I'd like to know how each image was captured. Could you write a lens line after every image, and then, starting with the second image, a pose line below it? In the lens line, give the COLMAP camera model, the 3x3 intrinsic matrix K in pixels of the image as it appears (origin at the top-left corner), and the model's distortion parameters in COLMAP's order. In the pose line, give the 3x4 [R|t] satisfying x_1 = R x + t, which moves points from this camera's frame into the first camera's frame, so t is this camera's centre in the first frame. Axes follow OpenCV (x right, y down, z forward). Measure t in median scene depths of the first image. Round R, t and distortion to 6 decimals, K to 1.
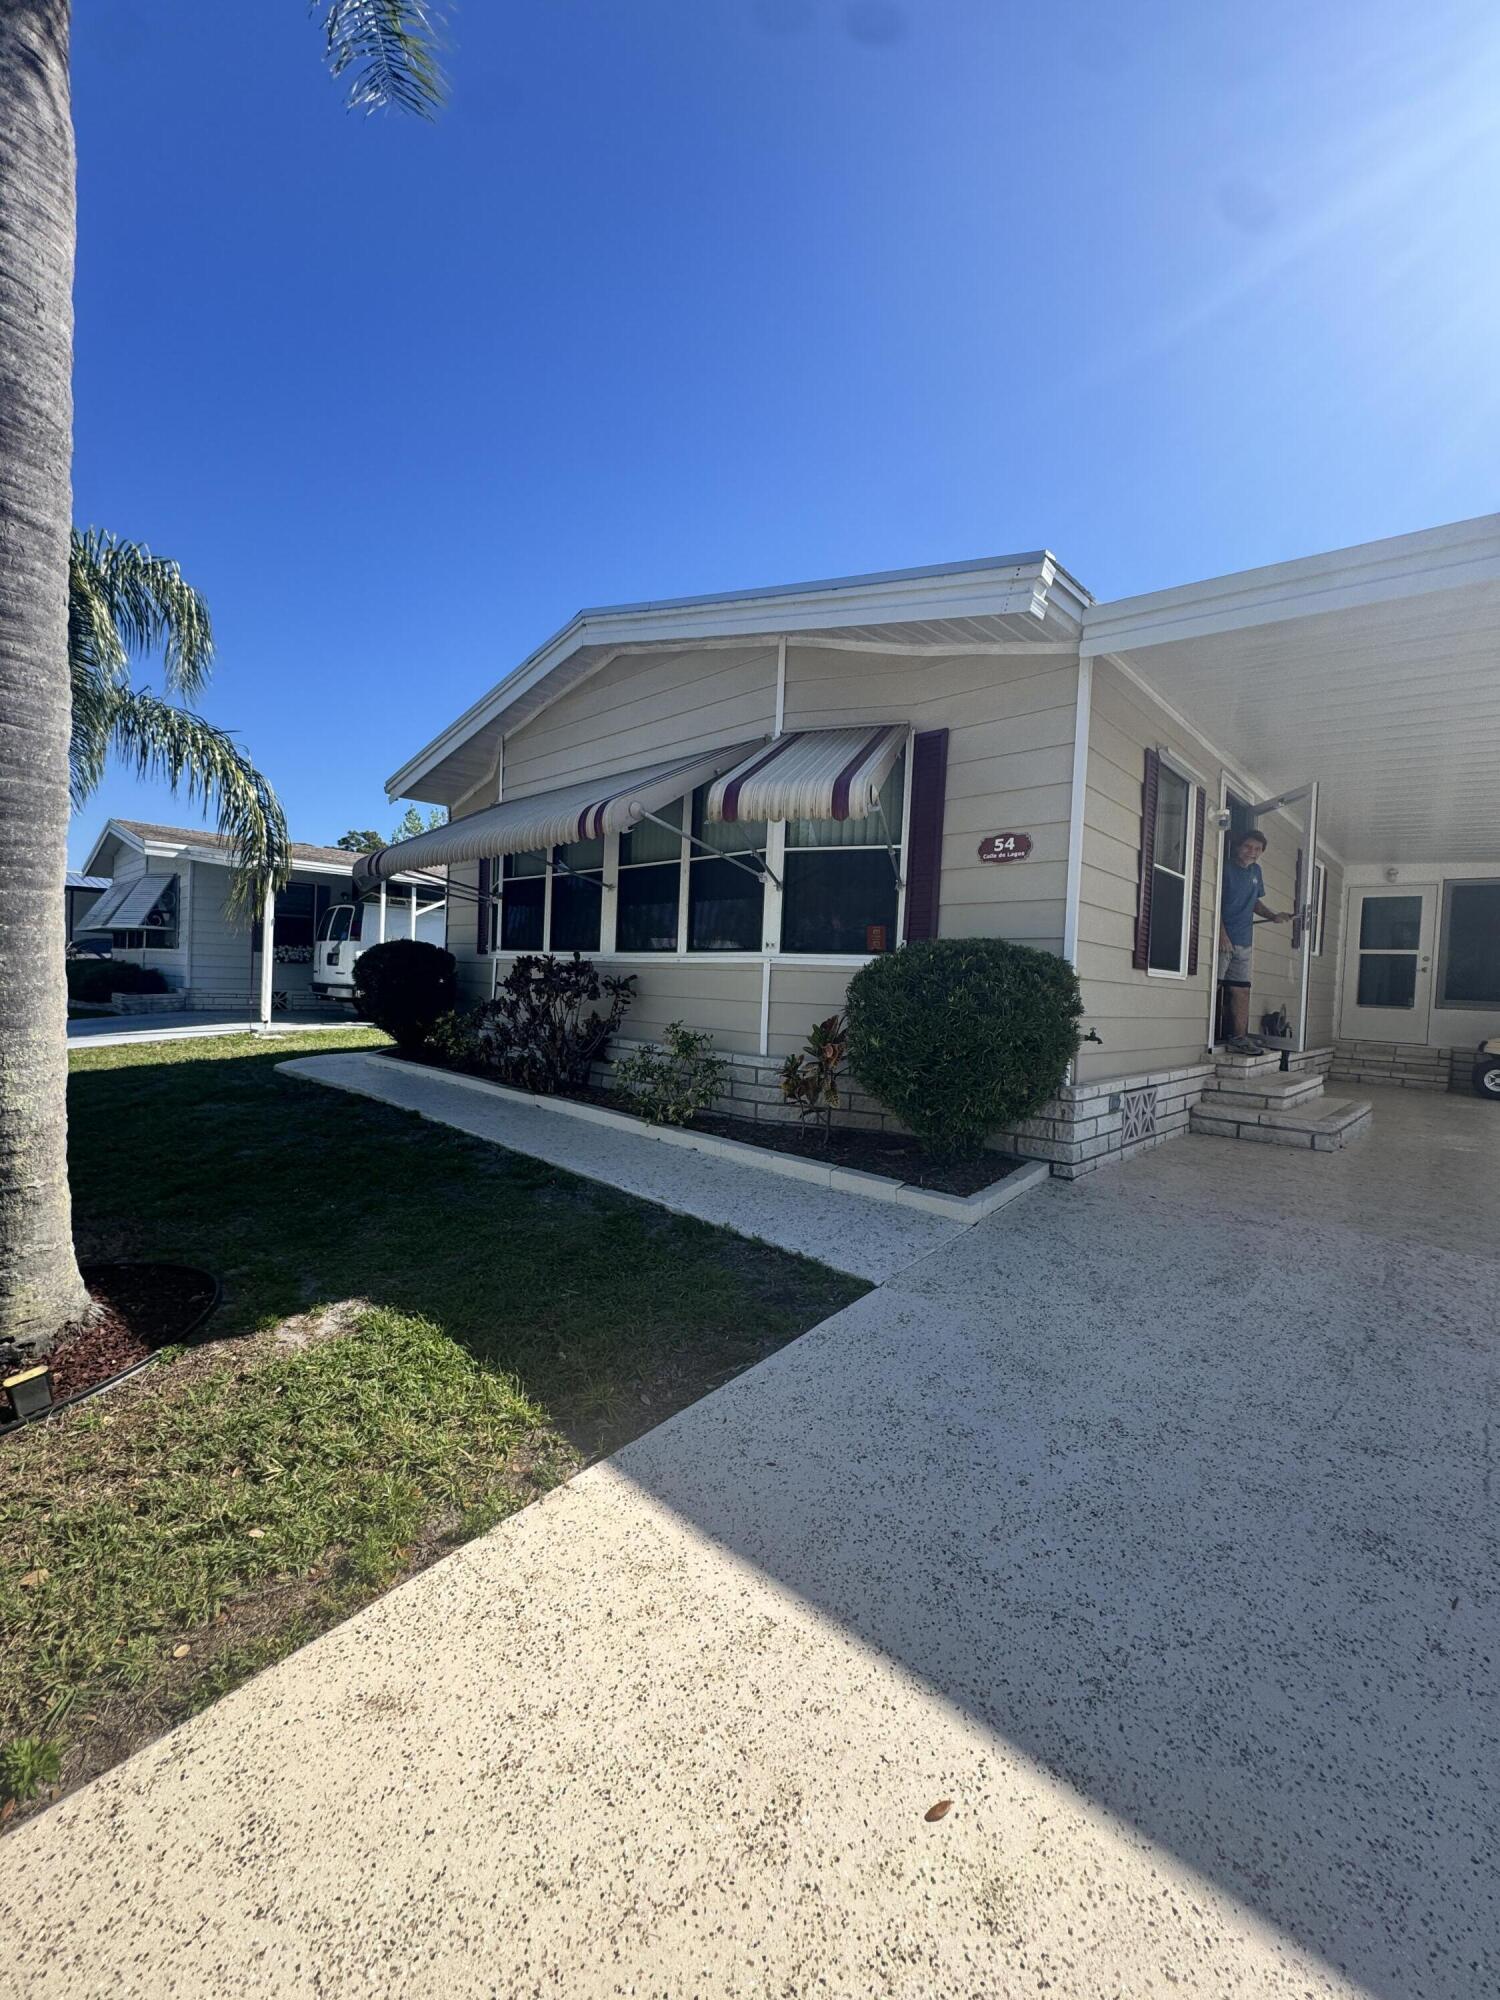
lens RADIAL K [[796.8, 0, 750.8], [0, 796.8, 993.7], [0, 0, 1]] dist [-0.004263, 0.000225]
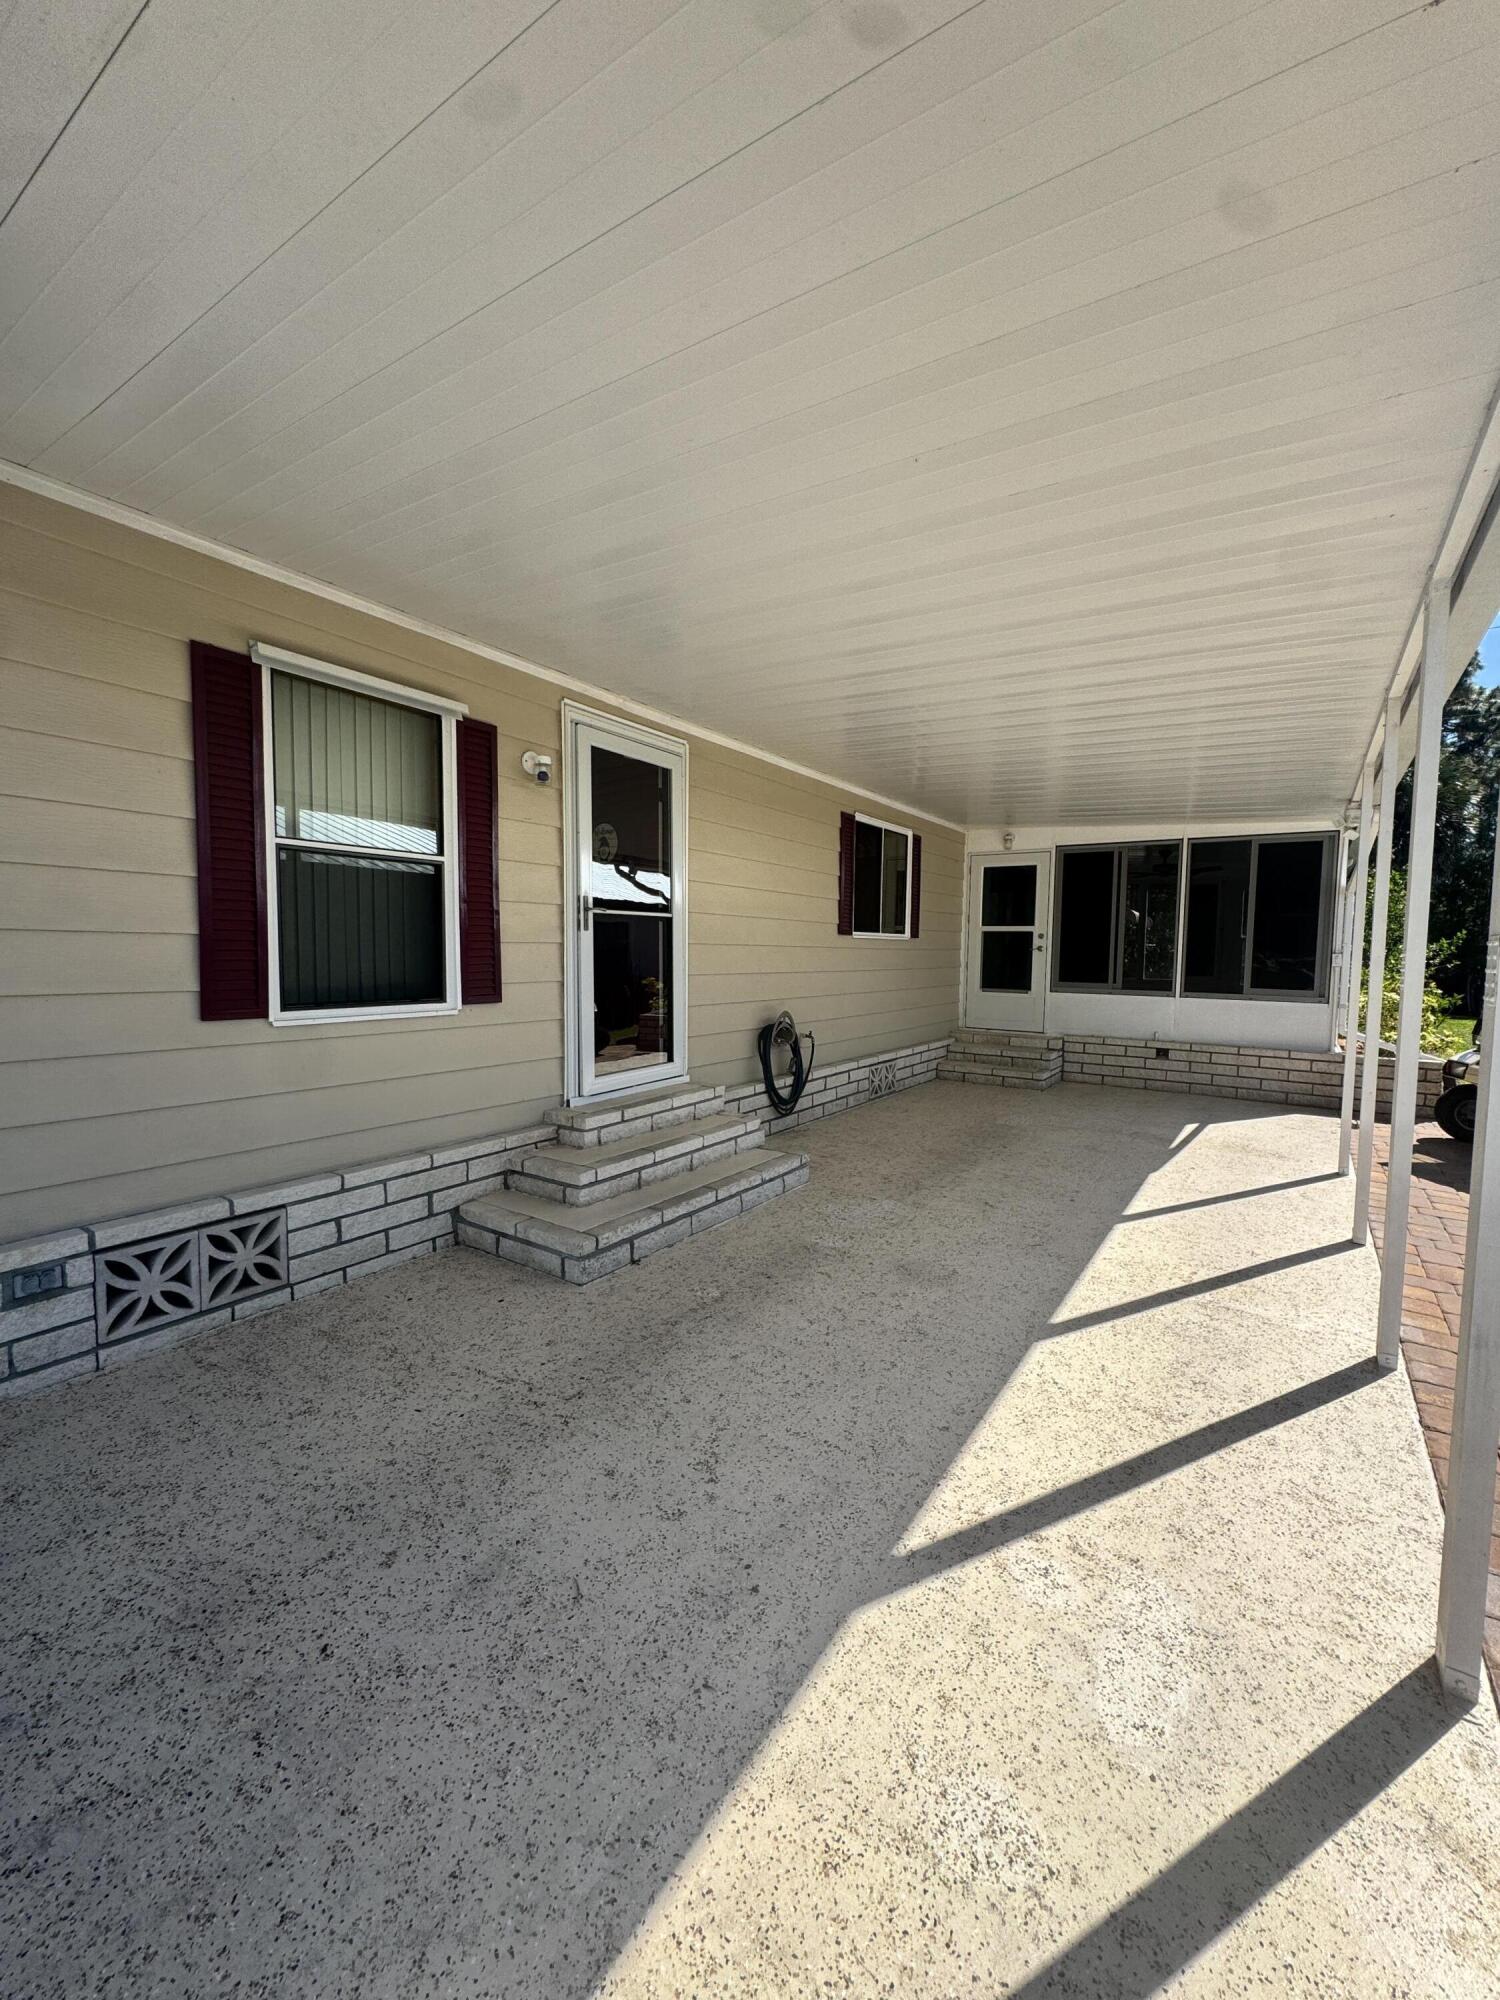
lens RADIAL K [[796.8, 0, 741.8], [0, 796.8, 1004.0], [0, 0, 1]] dist [-0.004263, 0.000225]
pose [[0.988280, -0.041725, 0.146841, 0.680511], [0.032911, 0.997536, 0.061953, -0.060503], [-0.149065, -0.056394, 0.987218, 0.301121]]
